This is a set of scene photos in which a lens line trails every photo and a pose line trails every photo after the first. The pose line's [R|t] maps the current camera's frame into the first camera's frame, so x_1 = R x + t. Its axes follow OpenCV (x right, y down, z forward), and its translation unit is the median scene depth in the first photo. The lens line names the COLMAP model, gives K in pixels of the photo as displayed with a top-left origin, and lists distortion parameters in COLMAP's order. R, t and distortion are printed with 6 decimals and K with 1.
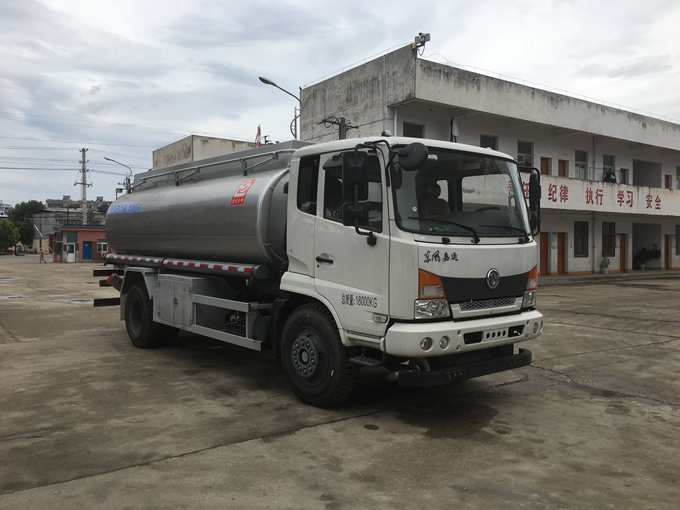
lens RADIAL K [[584.8, 0, 337.0], [0, 584.8, 249.9], [0, 0, 1]] dist [0.070370, -0.099207]
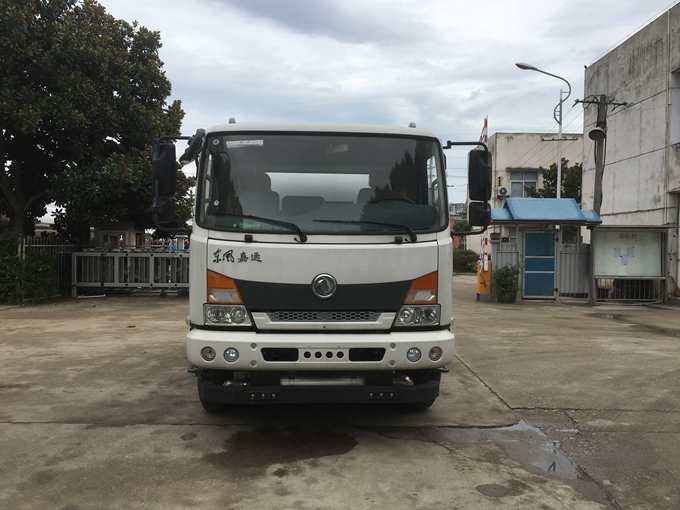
lens RADIAL K [[584.8, 0, 347.1], [0, 584.8, 256.7], [0, 0, 1]] dist [0.070370, -0.099207]
pose [[0.816068, 0.026345, -0.577356, 0.684358], [-0.019672, 0.999648, 0.017810, -0.005957], [0.577622, -0.003176, 0.816298, 0.323928]]
